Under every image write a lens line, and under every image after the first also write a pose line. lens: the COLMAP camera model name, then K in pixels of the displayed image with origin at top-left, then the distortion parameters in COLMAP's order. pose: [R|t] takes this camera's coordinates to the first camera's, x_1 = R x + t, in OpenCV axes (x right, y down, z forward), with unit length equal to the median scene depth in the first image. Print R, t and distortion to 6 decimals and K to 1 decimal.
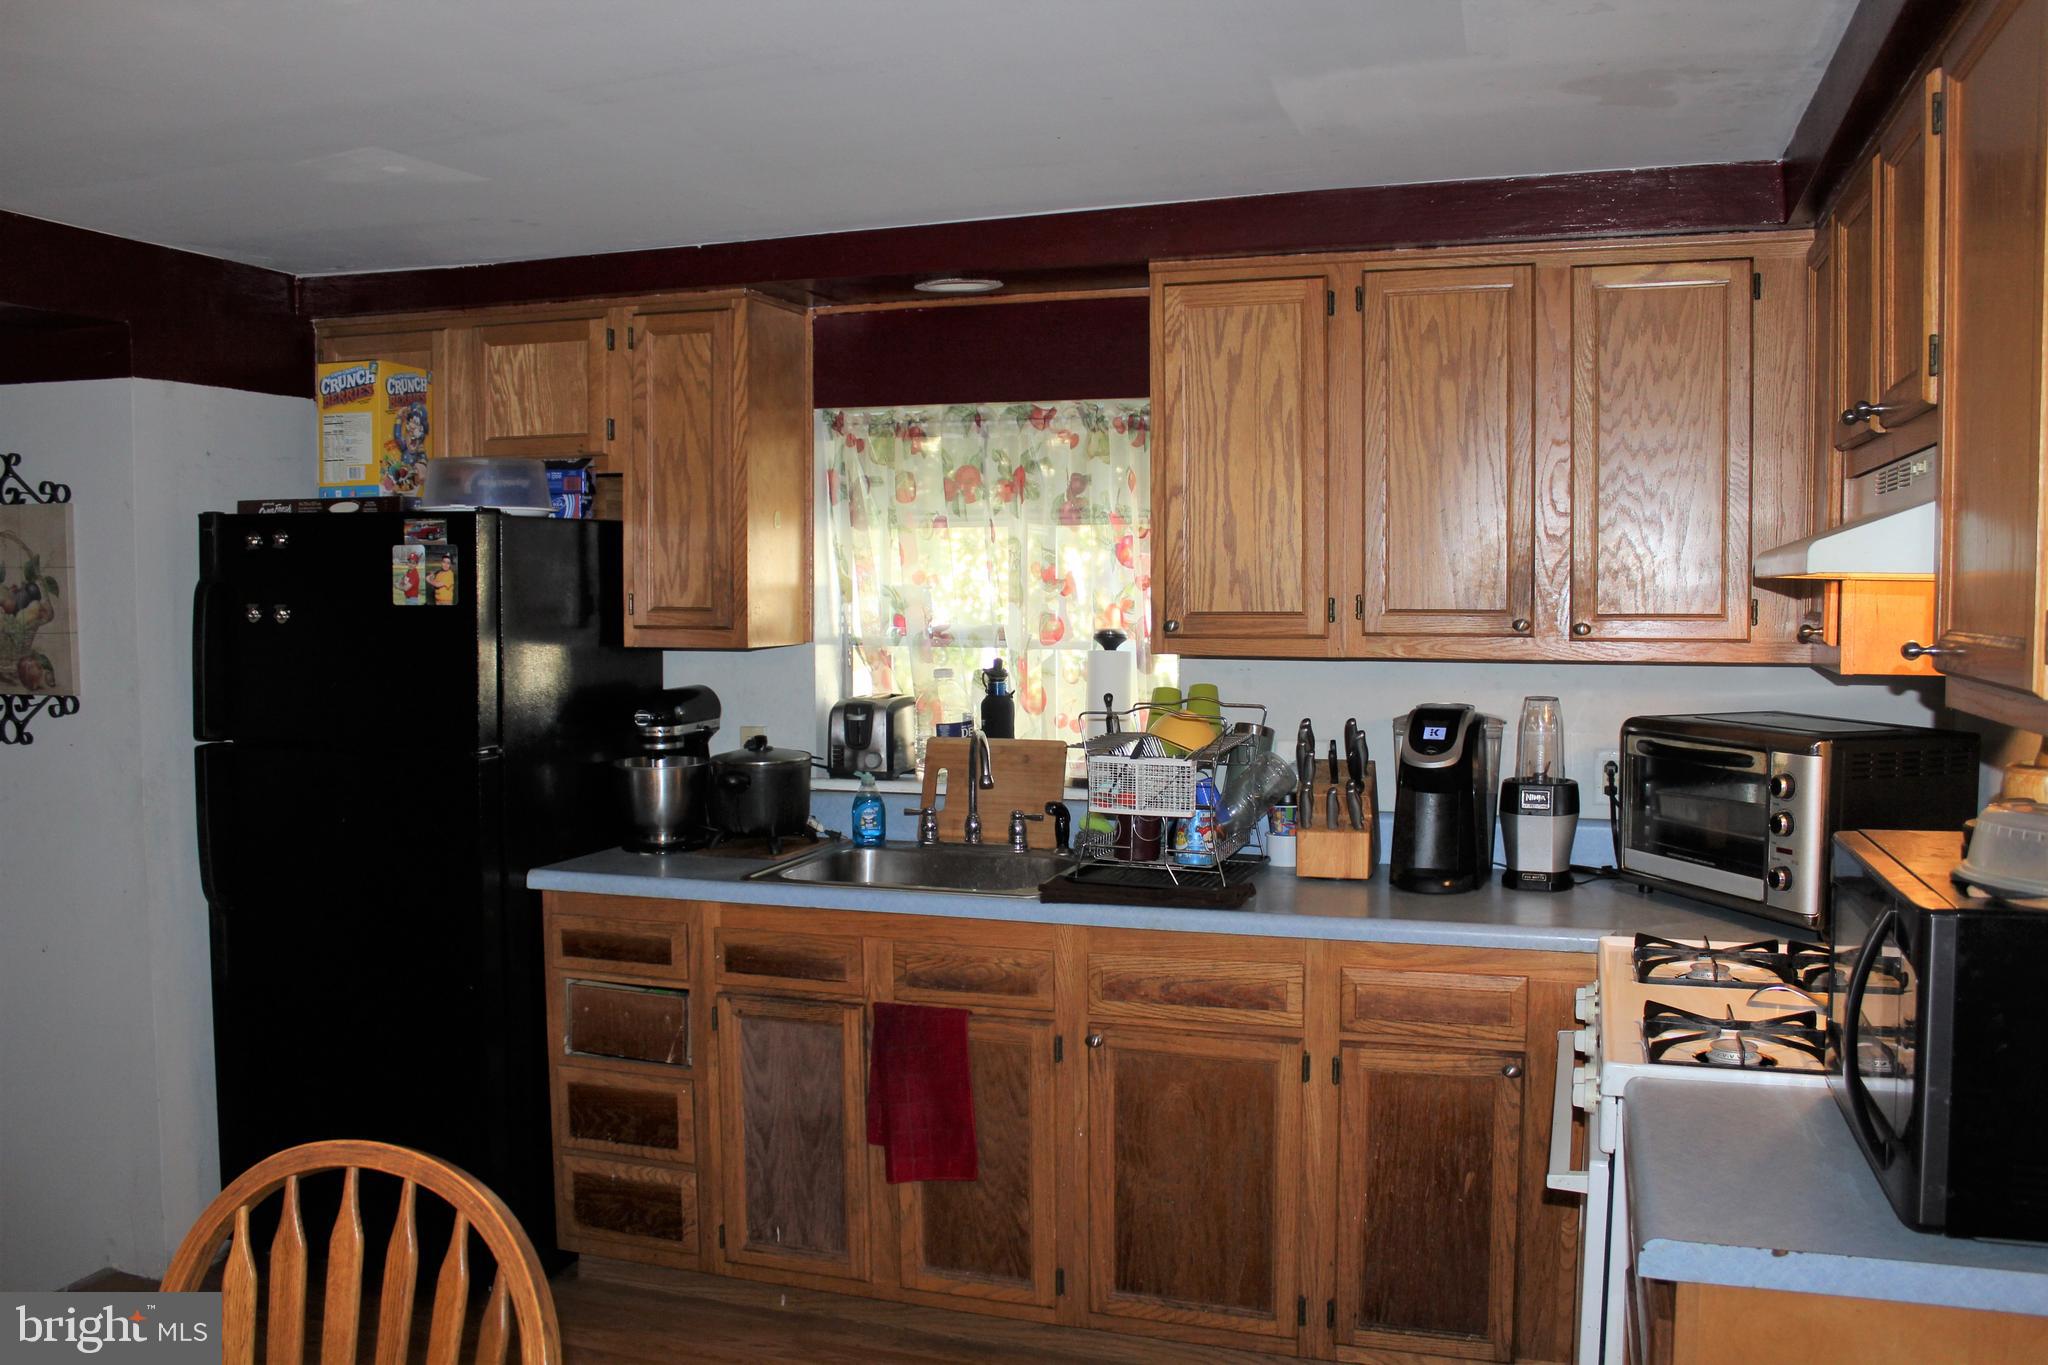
lens RADIAL K [[1683.8, 0, 1024.0], [0, 1683.8, 682.5], [0, 0, 1]] dist [-0.161761, 0.151299]
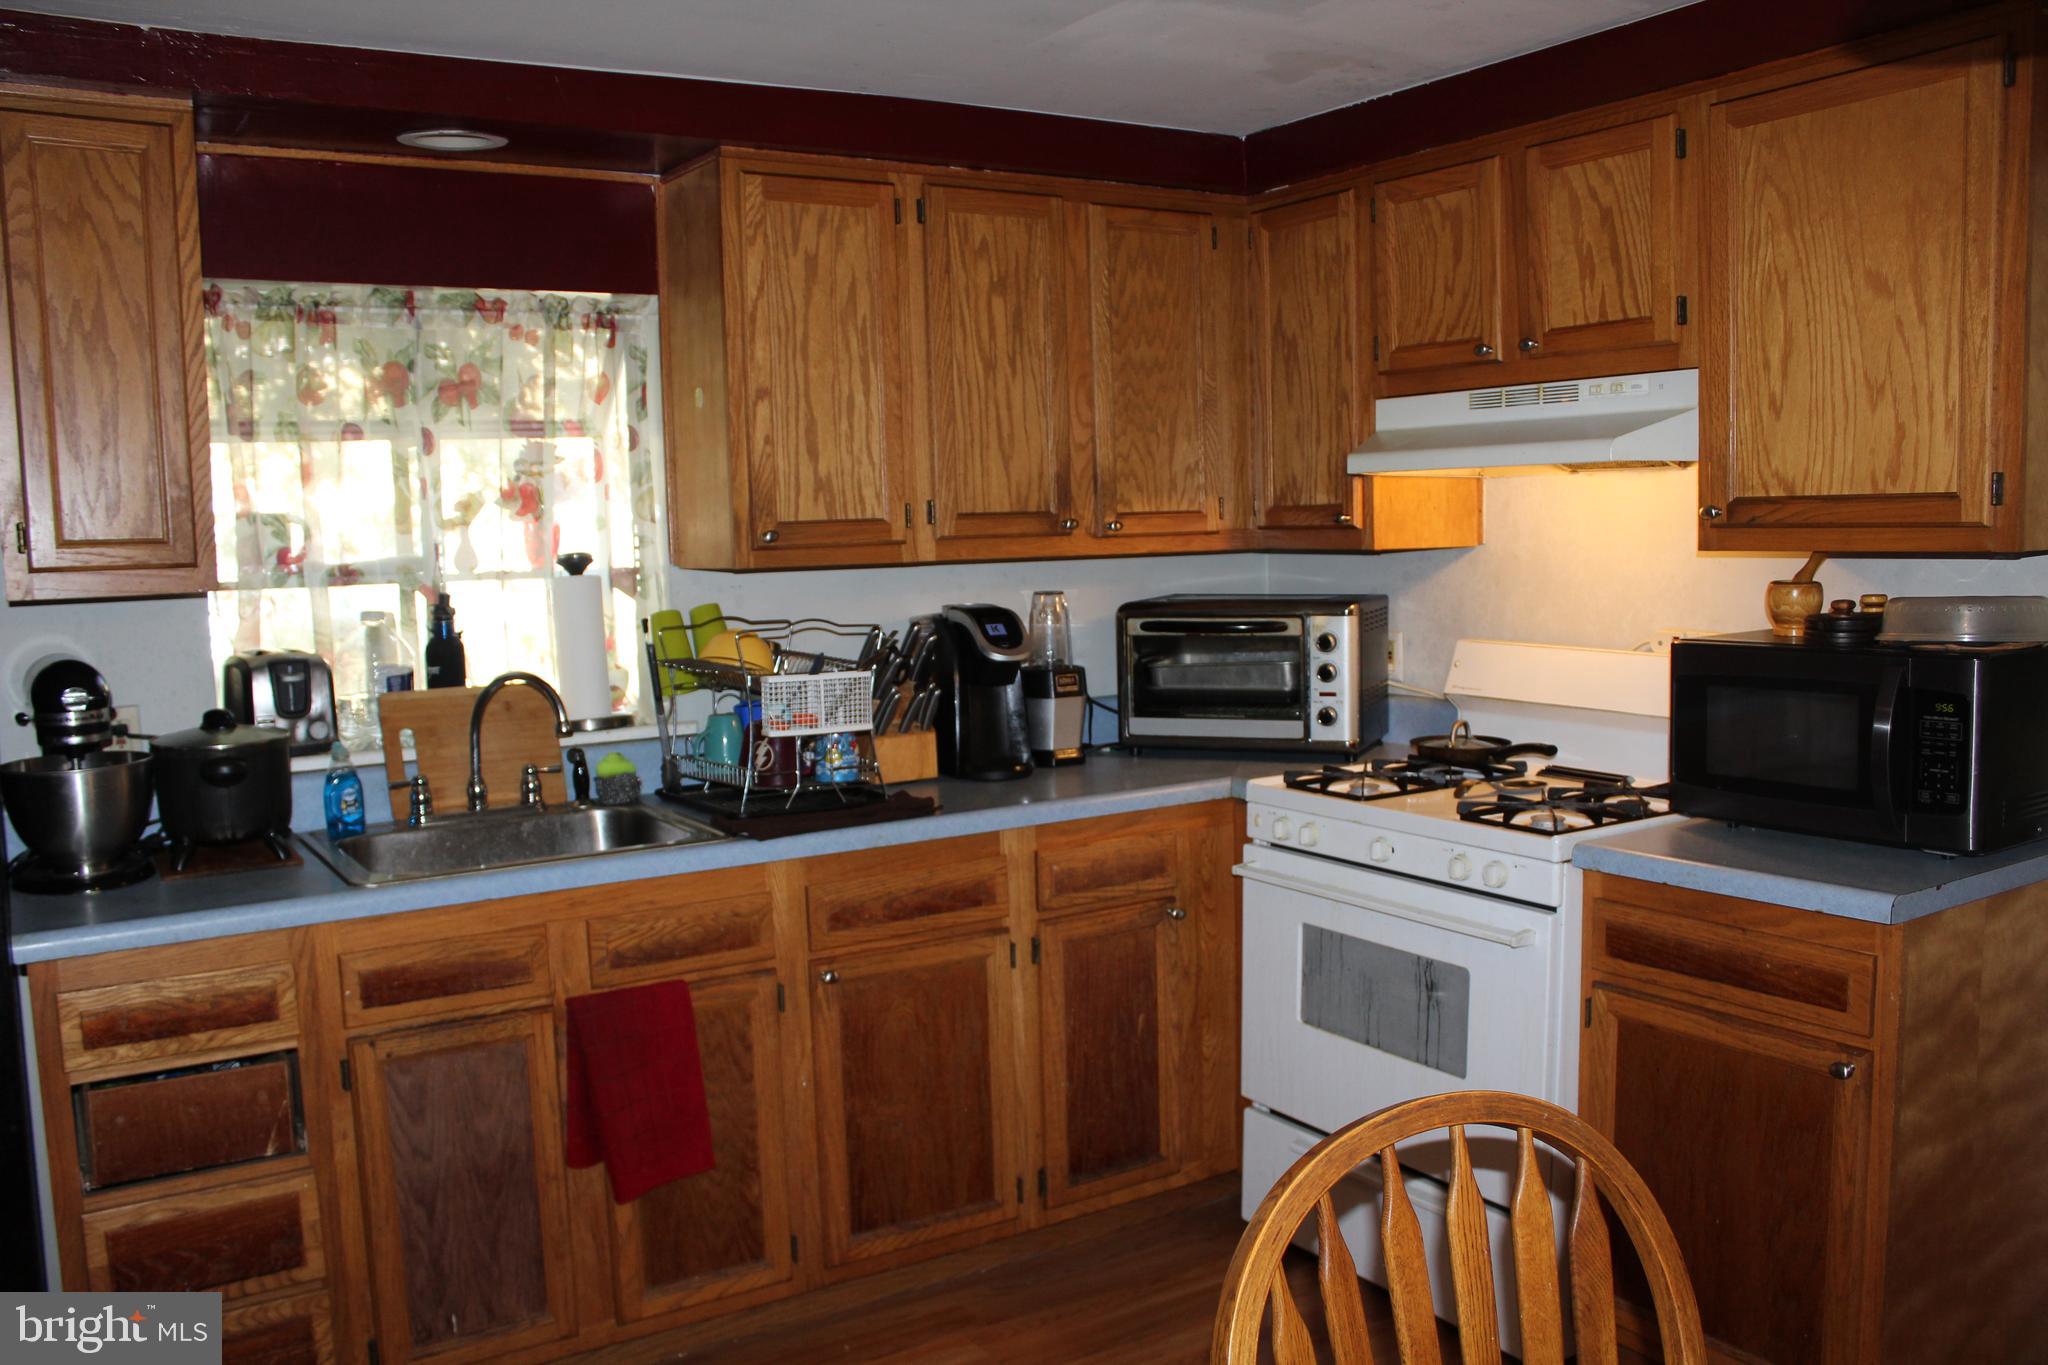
lens RADIAL K [[1683.8, 0, 1024.0], [0, 1683.8, 682.5], [0, 0, 1]] dist [-0.161761, 0.151299]
pose [[0.638494, -0.089138, 0.764447, -0.552809], [0.070976, 0.995857, 0.056840, 0.004401], [-0.766347, 0.017966, 0.642175, 0.293359]]
